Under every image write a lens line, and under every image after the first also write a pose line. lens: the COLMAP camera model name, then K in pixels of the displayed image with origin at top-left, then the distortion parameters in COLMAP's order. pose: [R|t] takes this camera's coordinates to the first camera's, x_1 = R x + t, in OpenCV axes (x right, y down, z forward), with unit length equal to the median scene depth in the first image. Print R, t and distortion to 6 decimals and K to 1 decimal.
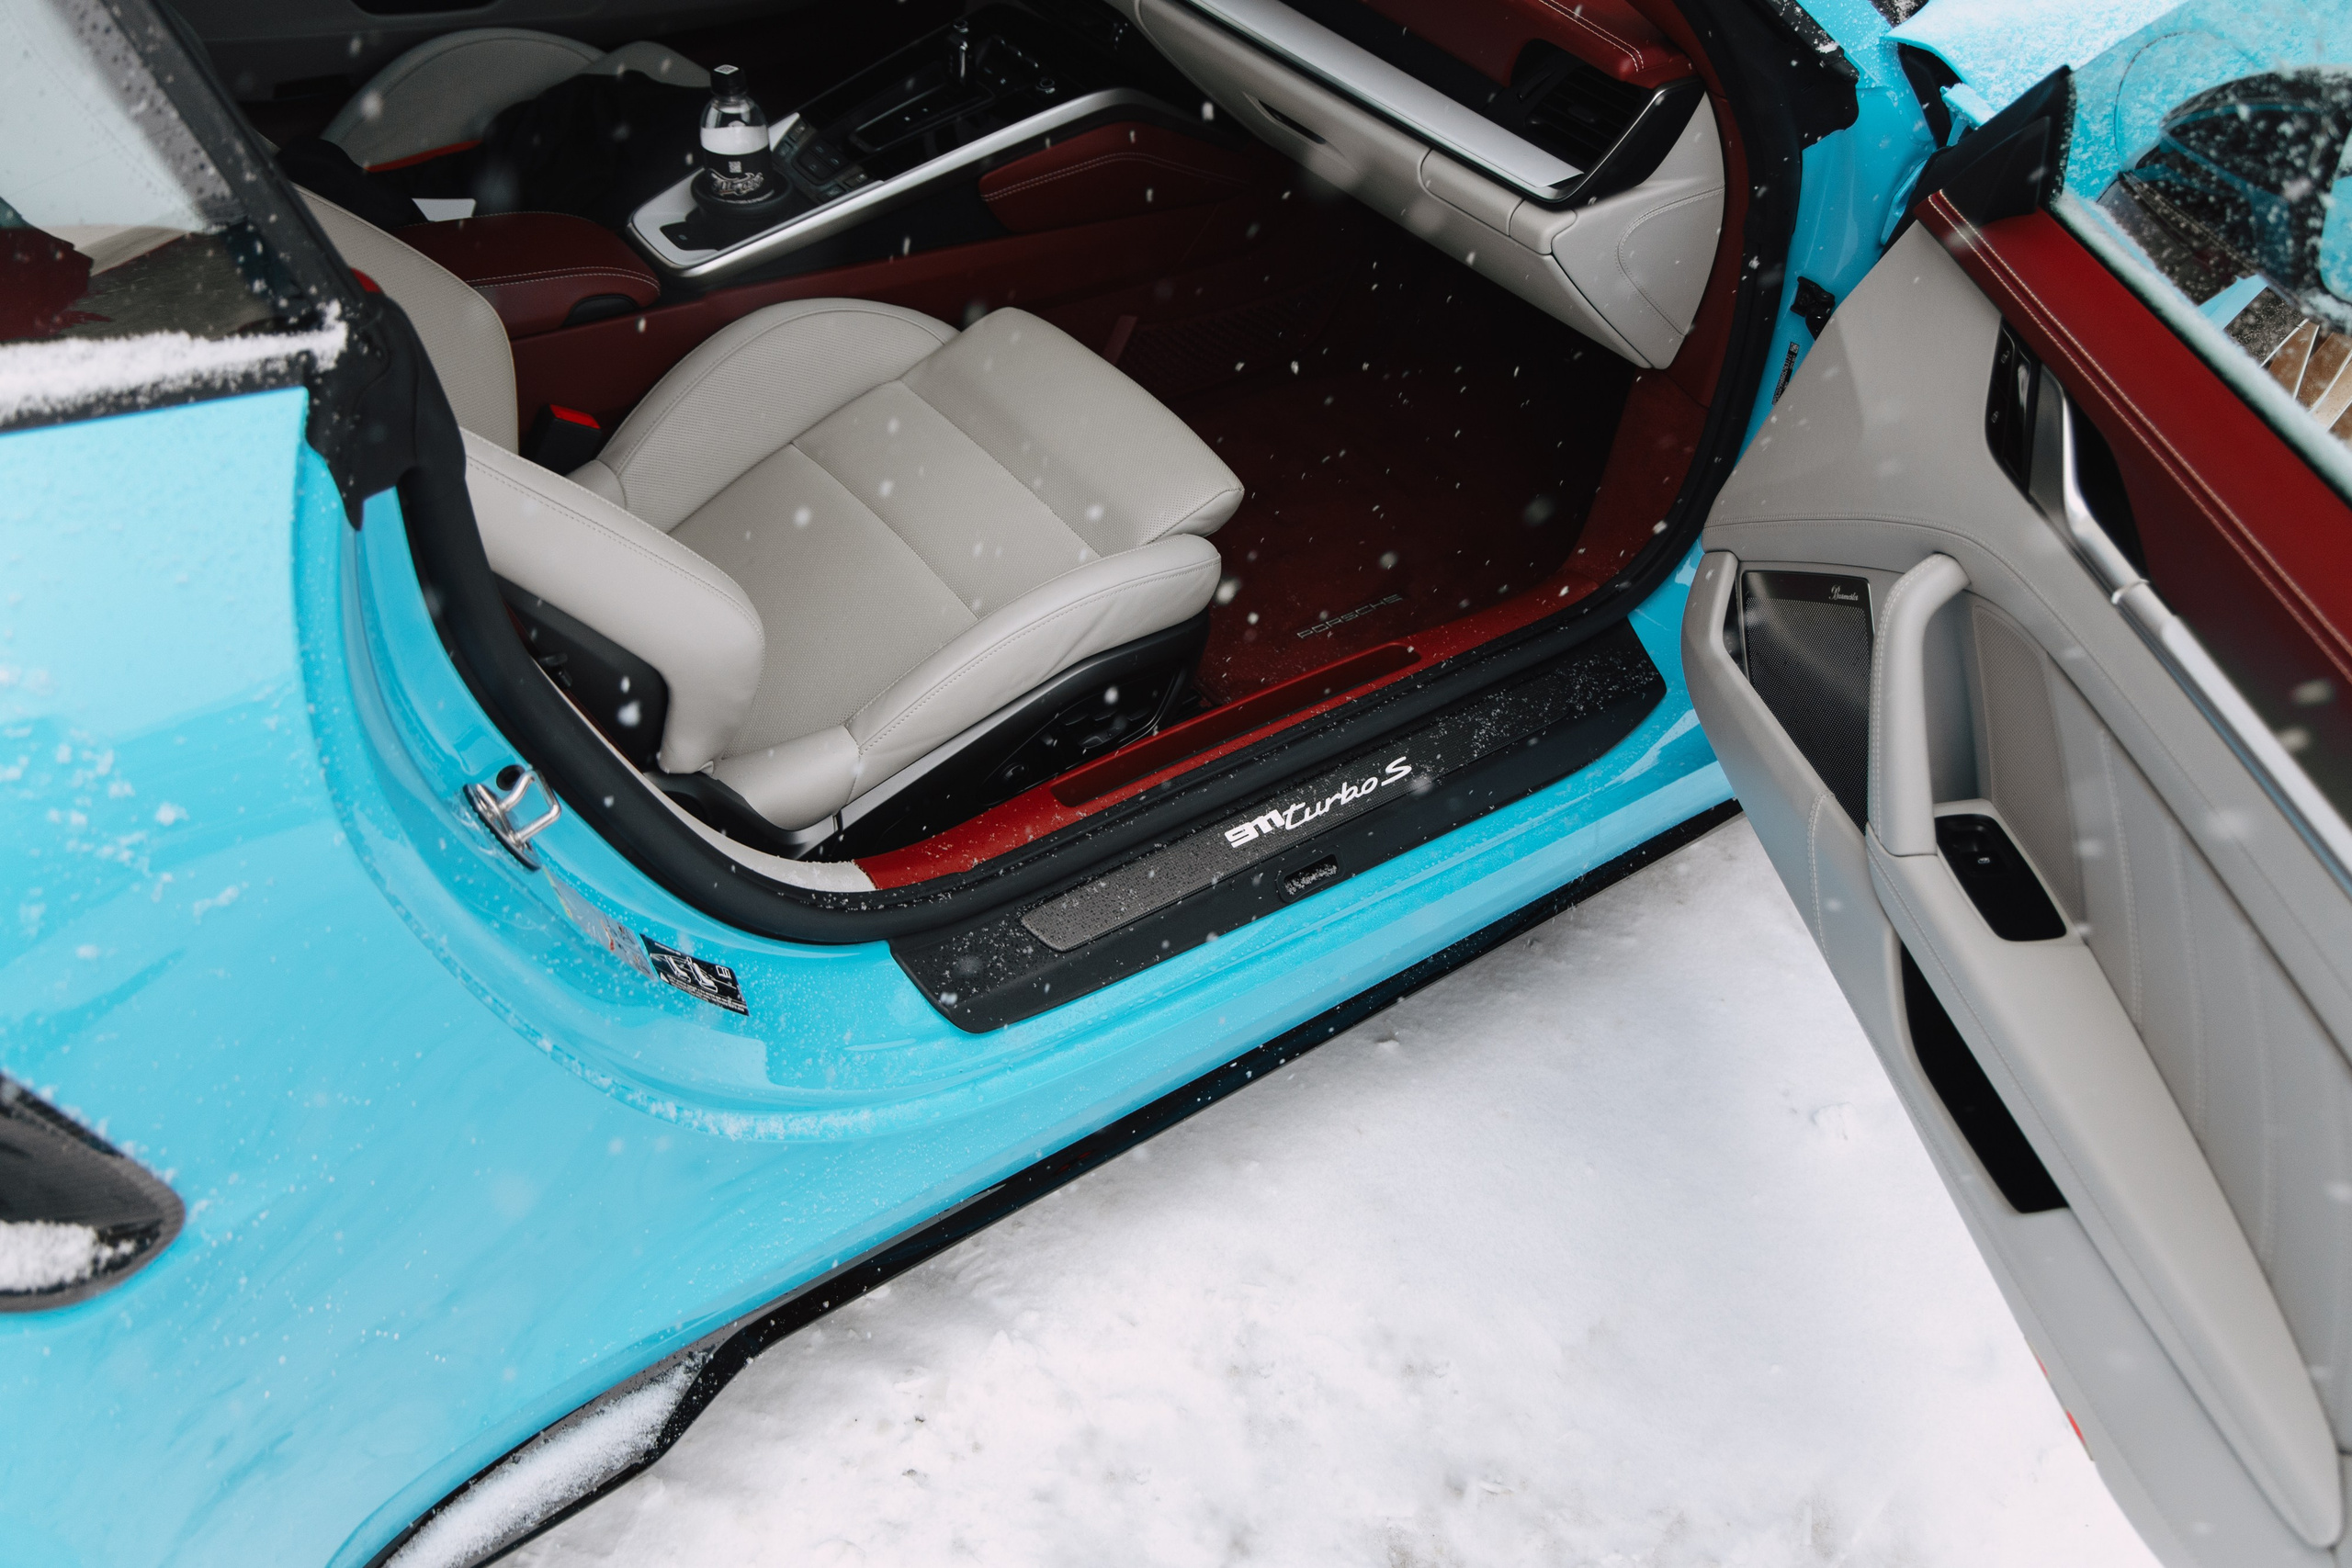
lens RADIAL K [[1976.6, 0, 1164.2], [0, 1976.6, 781.0], [0, 0, 1]] dist [-0.006324, -0.009799]
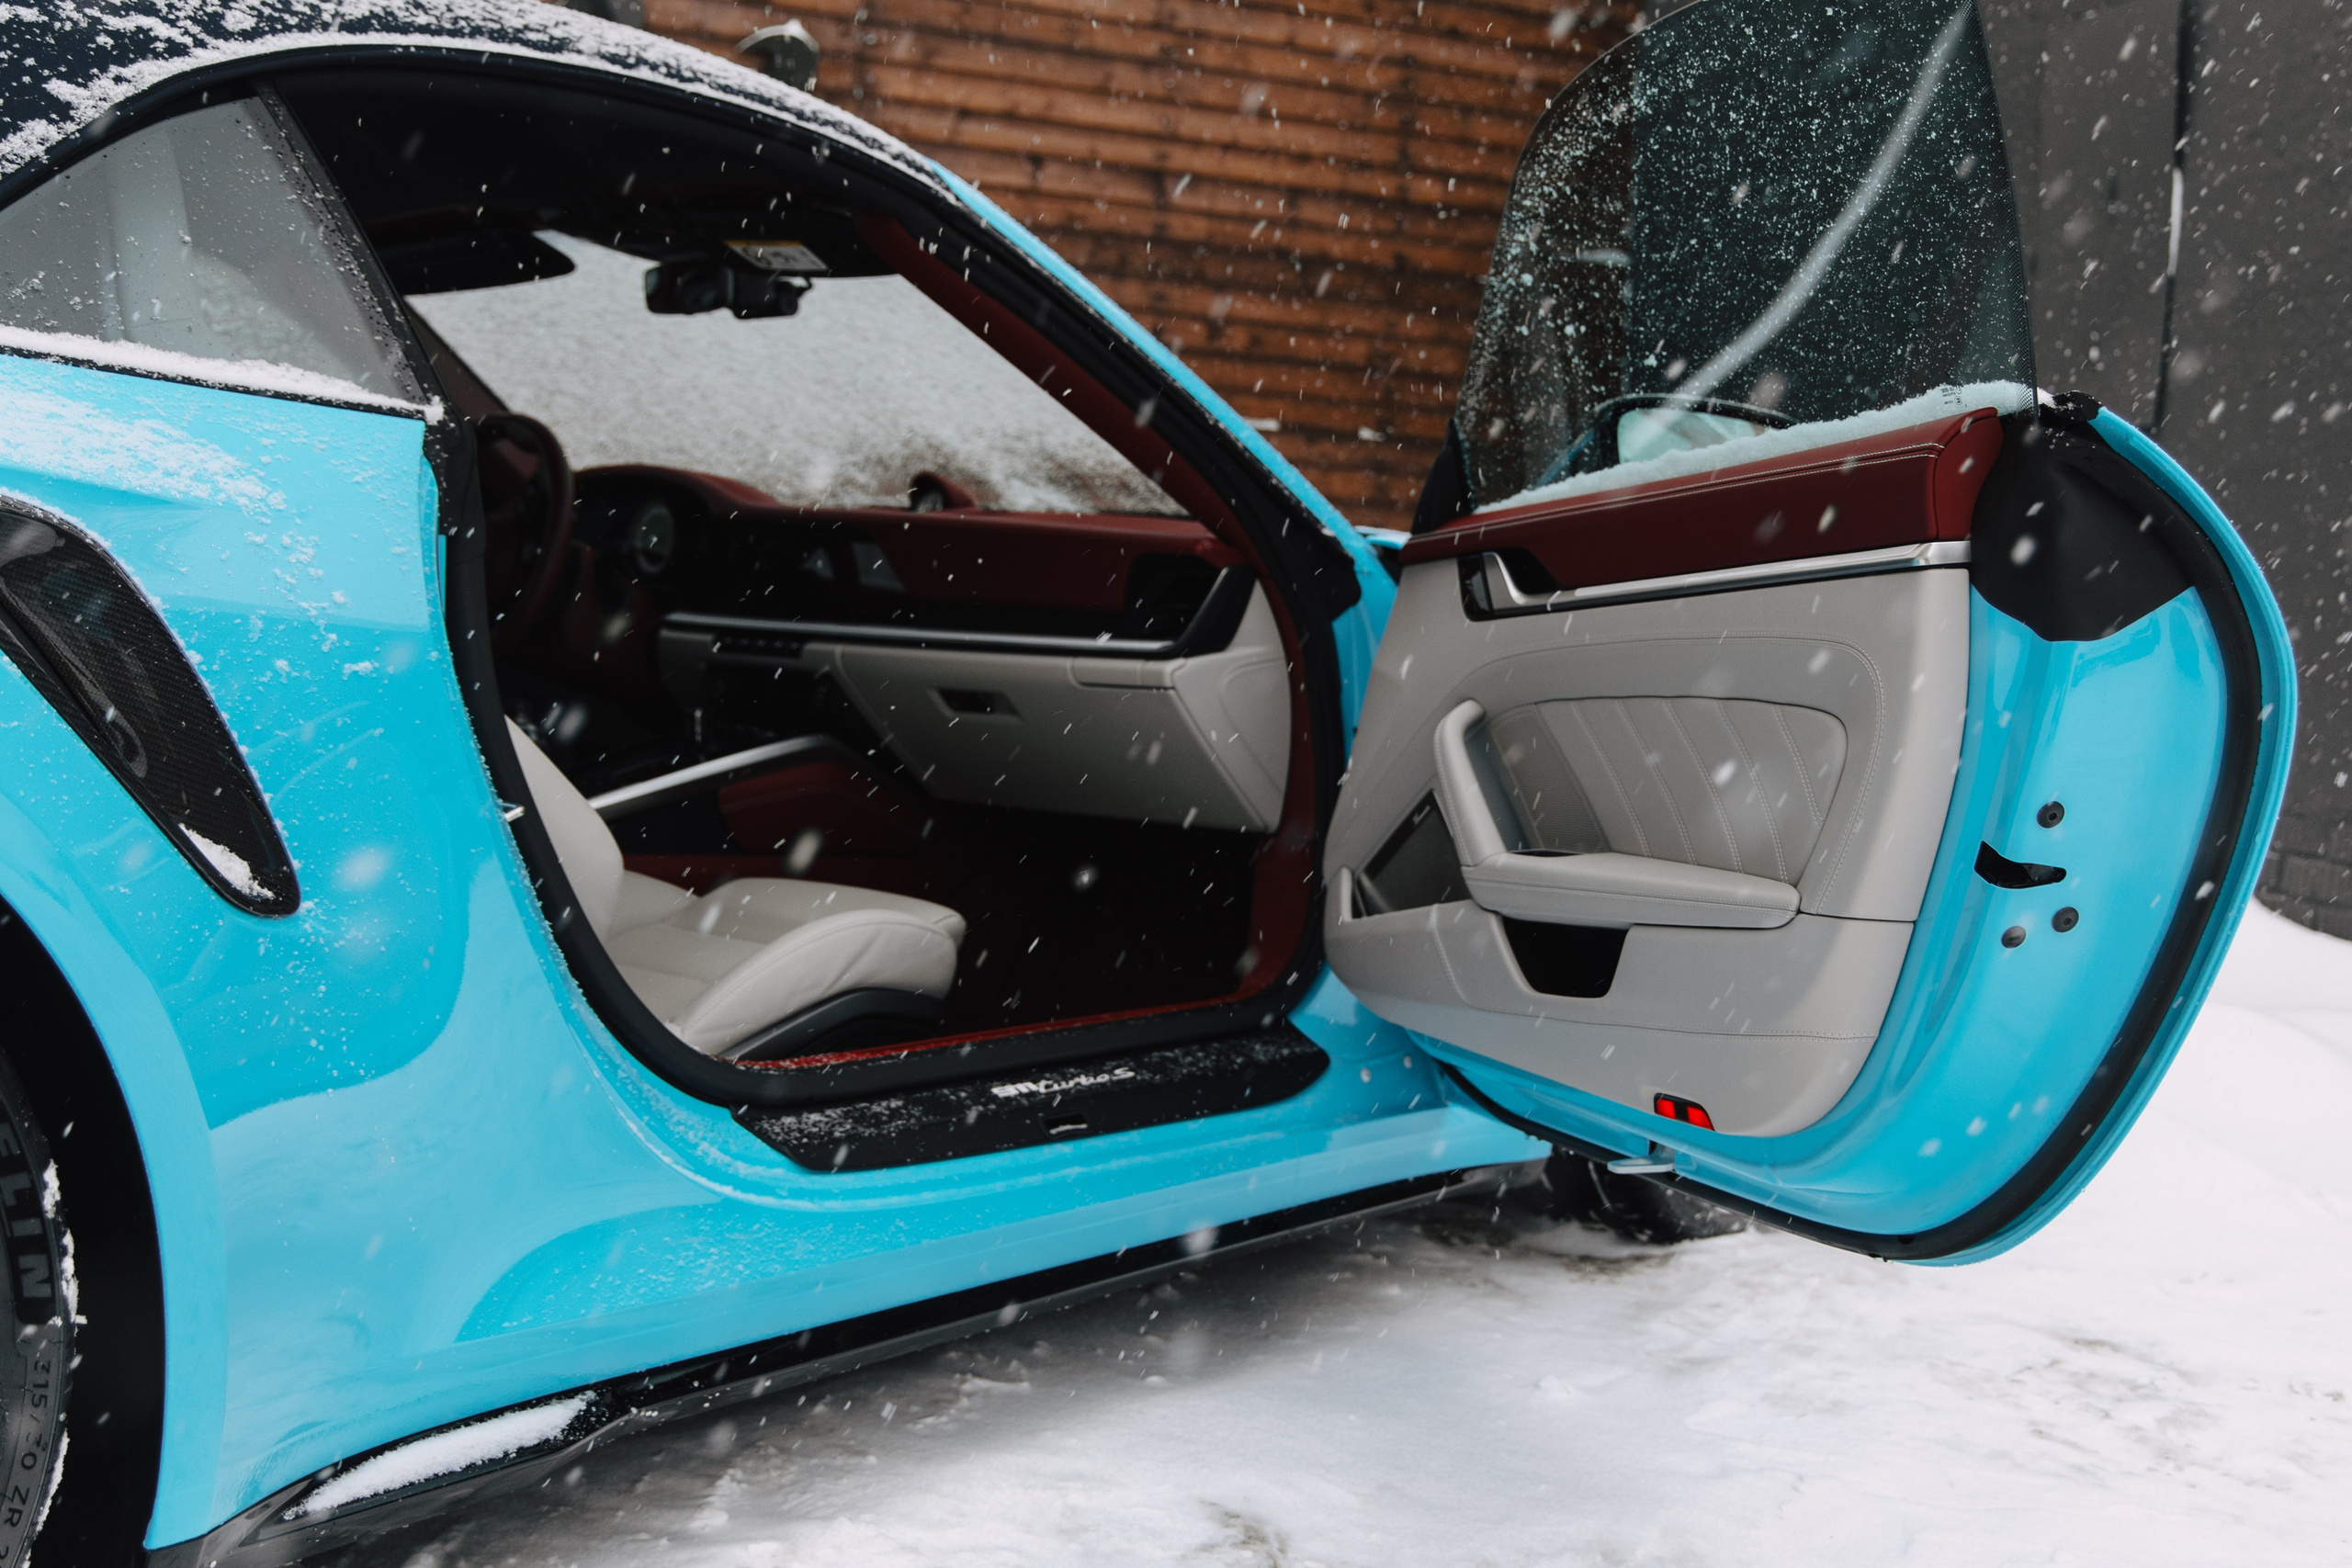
lens RADIAL K [[2222.1, 0, 1182.8], [0, 2222.1, 786.0], [0, 0, 1]] dist [0.007058, 0.000000]
pose [[0.974250, -0.058688, 0.217697, -0.146952], [0.174607, 0.807251, -0.563789, 0.696308], [-0.142648, 0.587283, 0.796712, -0.212261]]
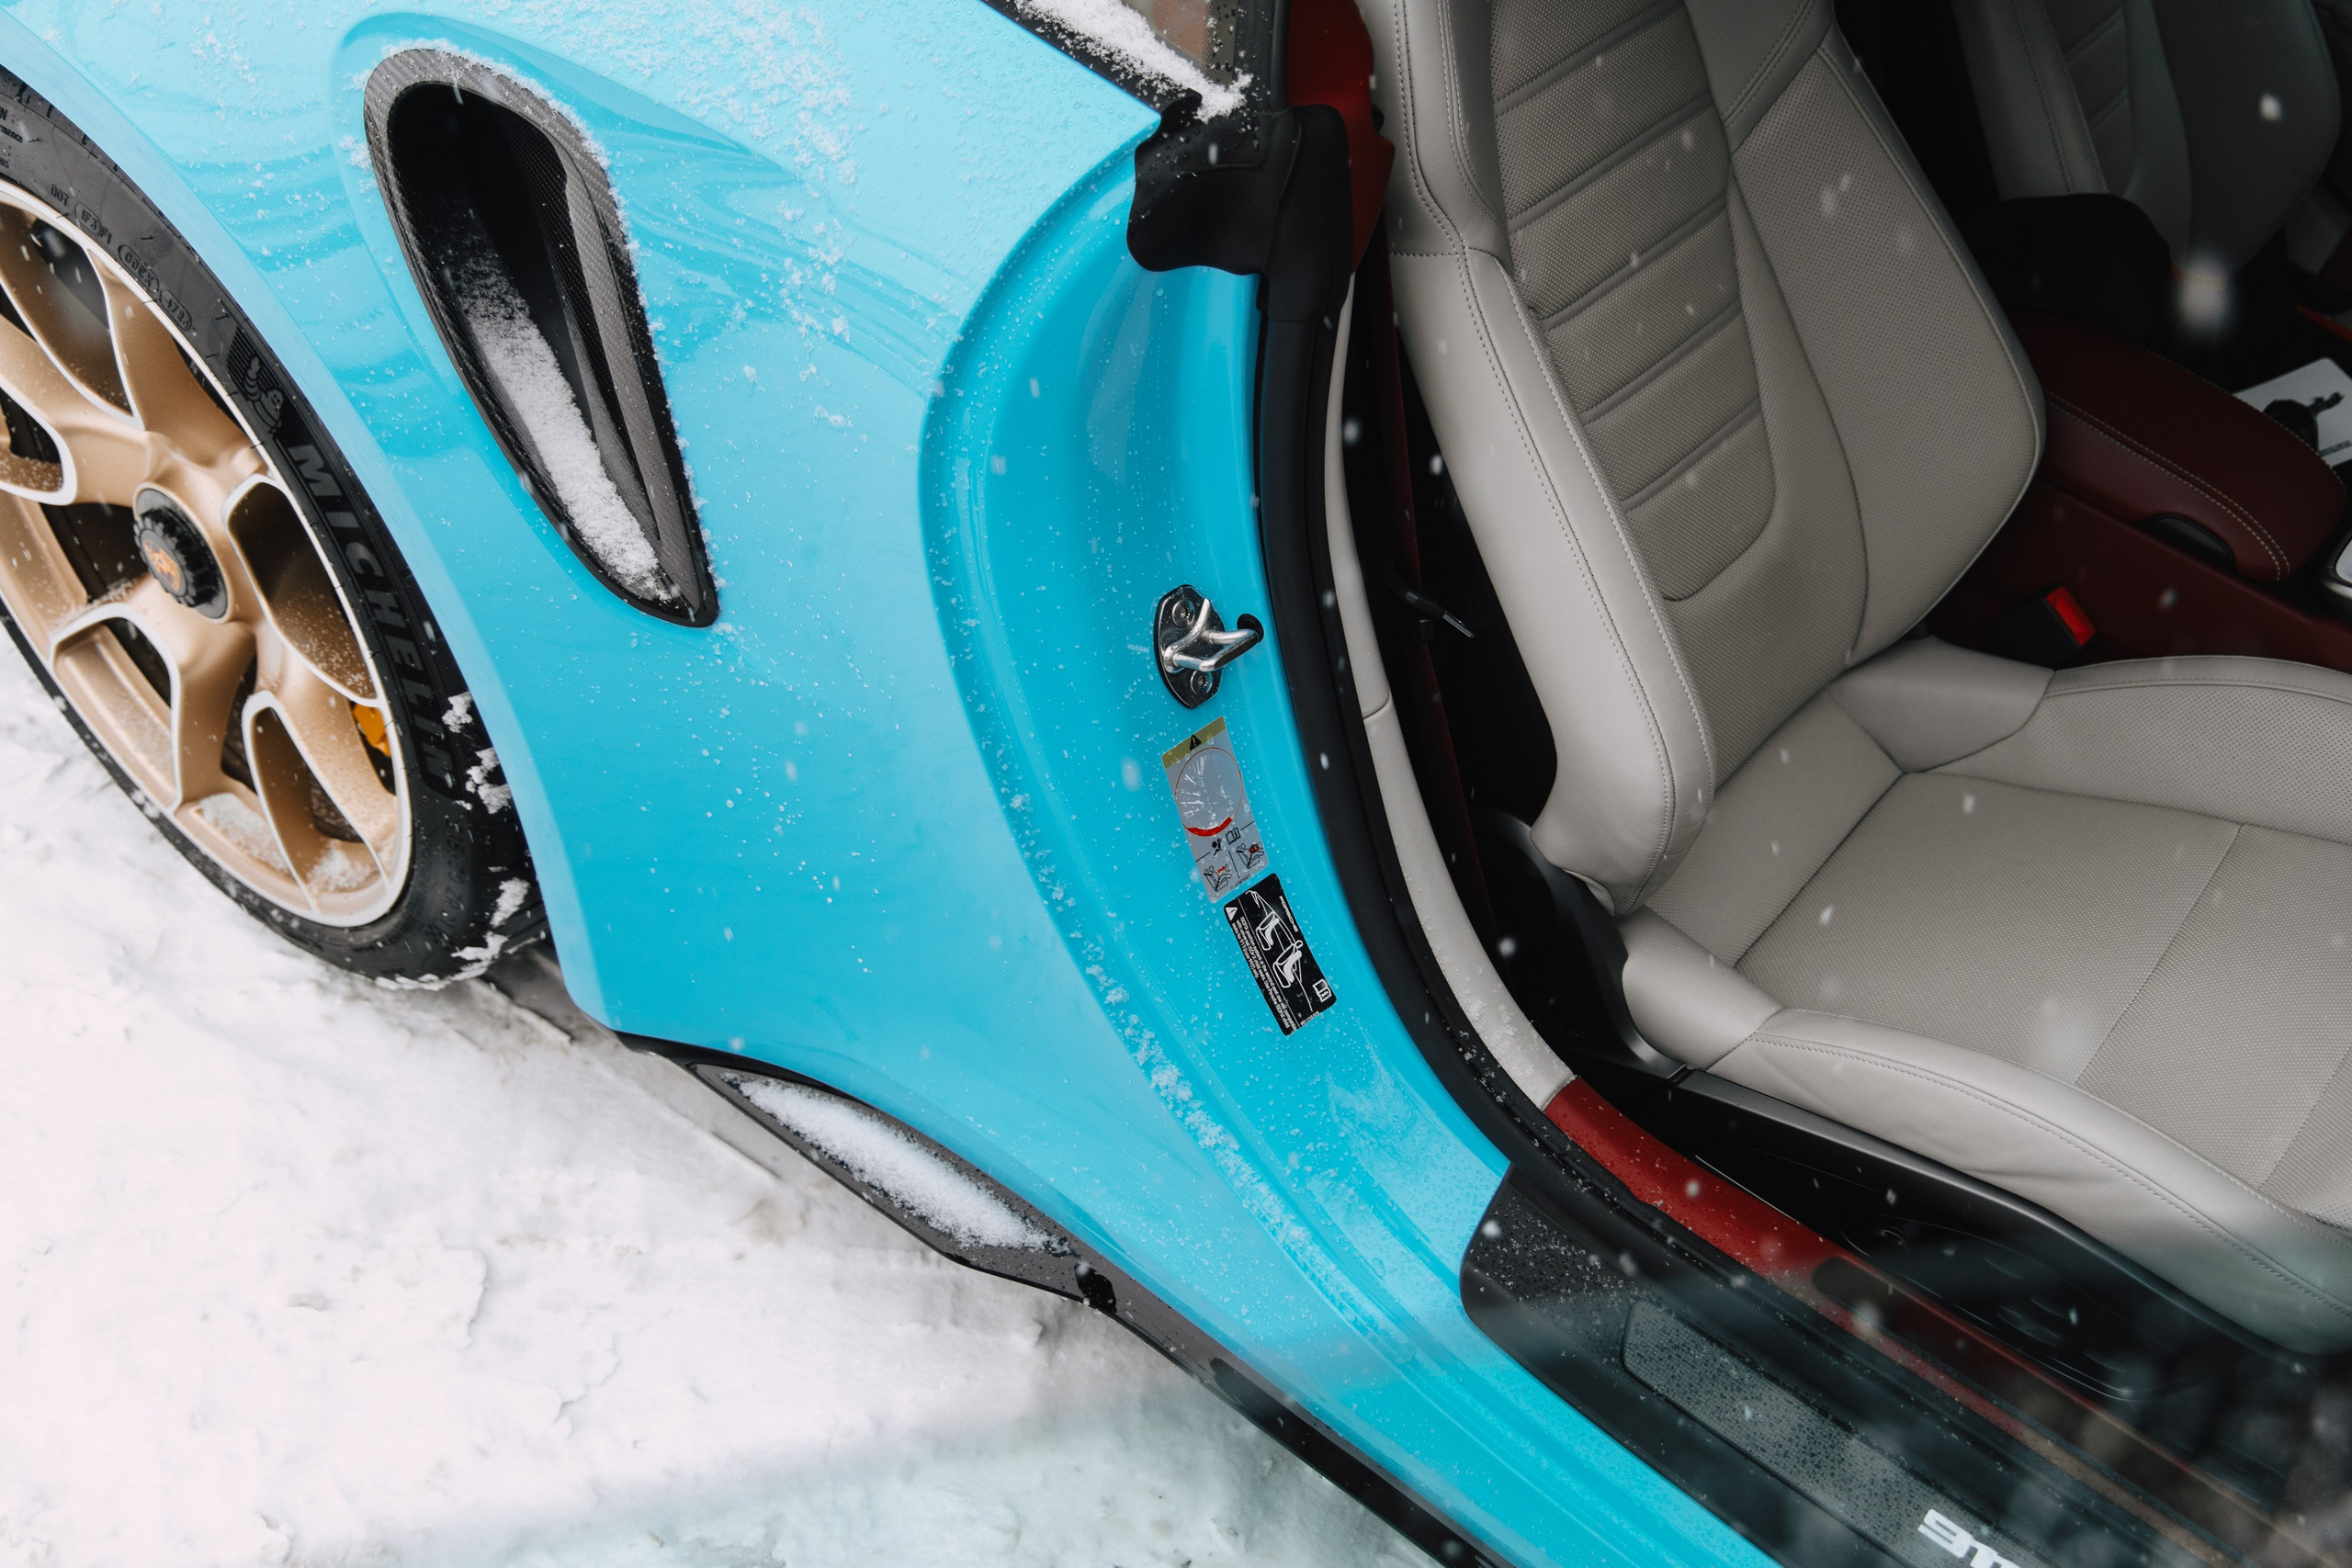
lens RADIAL K [[2302.9, 0, 1175.4], [0, 2302.9, 786.2], [0, 0, 1]] dist [-0.008521, 0.000000]
pose [[0.263436, 0.632994, -0.727956, 0.402605], [-0.696306, 0.647036, 0.310648, -0.210823], [0.667652, 0.425044, 0.611210, 0.247146]]
